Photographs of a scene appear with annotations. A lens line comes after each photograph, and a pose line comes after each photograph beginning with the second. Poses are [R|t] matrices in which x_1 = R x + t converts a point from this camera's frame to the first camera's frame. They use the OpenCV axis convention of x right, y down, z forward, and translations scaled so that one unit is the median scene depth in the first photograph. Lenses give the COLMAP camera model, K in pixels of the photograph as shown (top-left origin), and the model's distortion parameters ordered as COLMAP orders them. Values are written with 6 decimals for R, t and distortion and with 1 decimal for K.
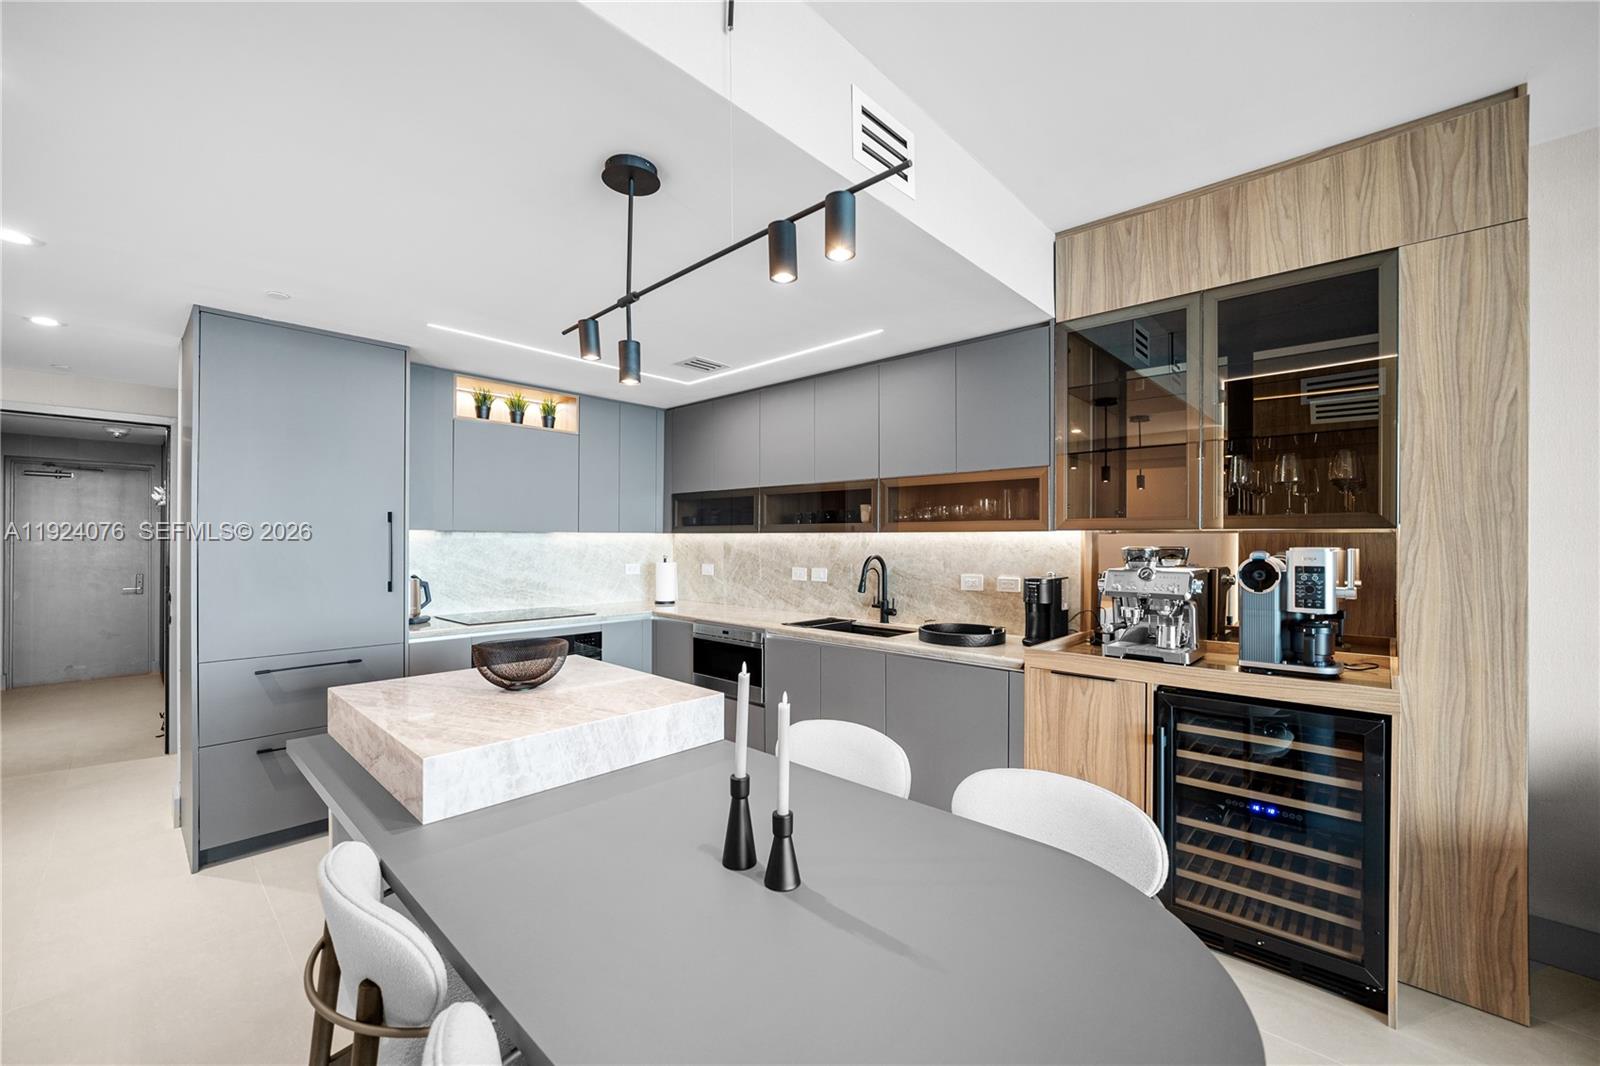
lens RADIAL K [[643.3, 0, 800.7], [0, 643.3, 538.7], [0, 0, 1]] dist [-0.029770, 0.008298]
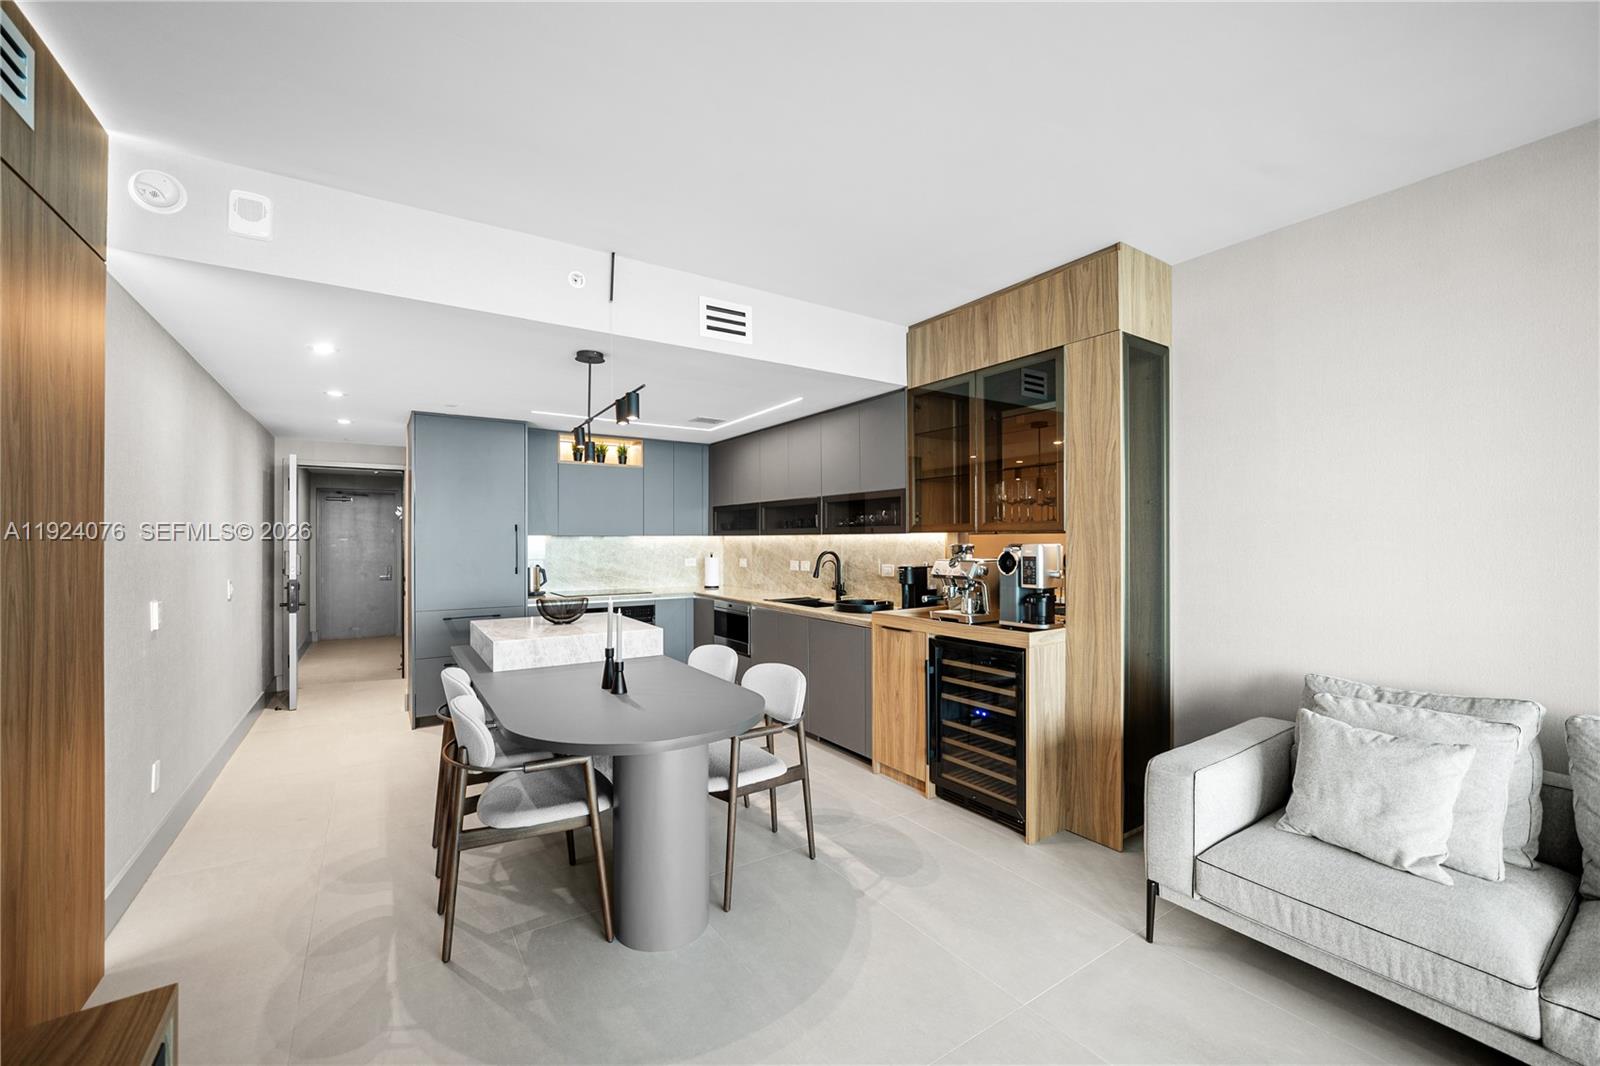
lens RADIAL K [[643.3, 0, 800.7], [0, 643.3, 538.7], [0, 0, 1]] dist [-0.029770, 0.008298]
pose [[0.971801, -0.006542, -0.235711, 0.505106], [0.006511, 0.999978, -0.000910, -0.000183], [0.235712, -0.000651, 0.971823, -0.470348]]
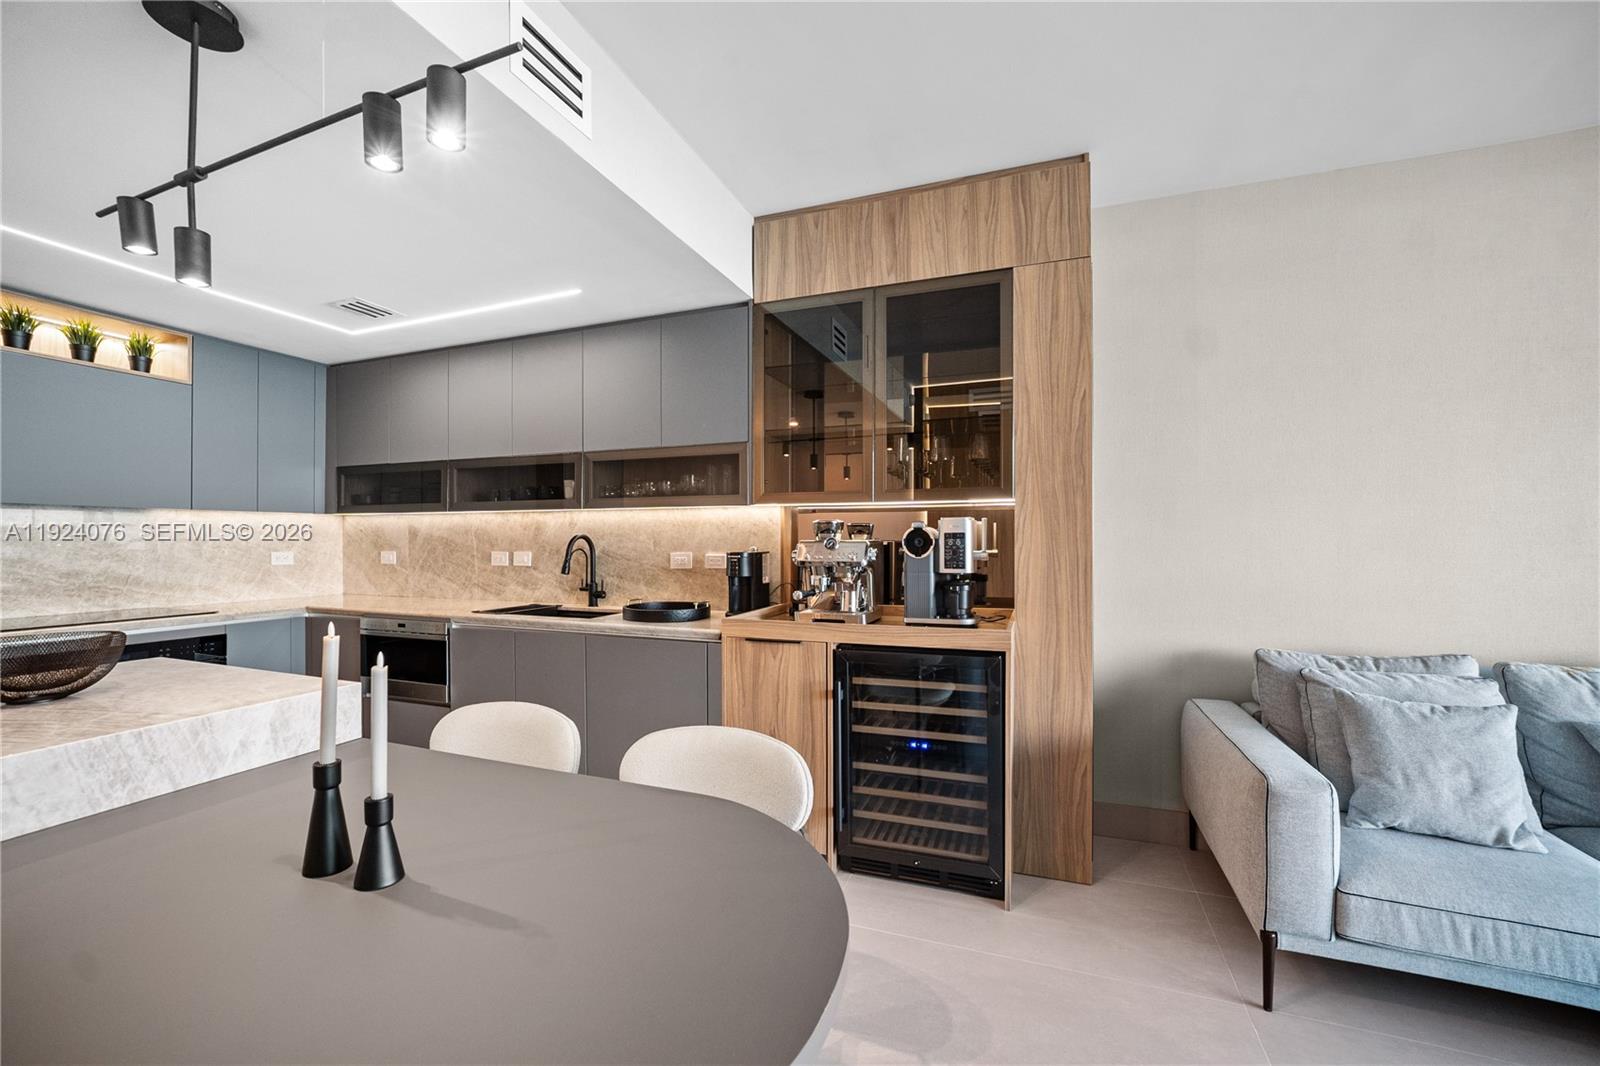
lens RADIAL K [[643.3, 0, 800.7], [0, 643.3, 538.7], [0, 0, 1]] dist [-0.029770, 0.008298]
pose [[0.925750, -0.004199, 0.378114, 0.075960], [0.003749, 0.999991, 0.001924, 0.040587], [-0.378119, -0.000364, 0.925757, 0.010818]]
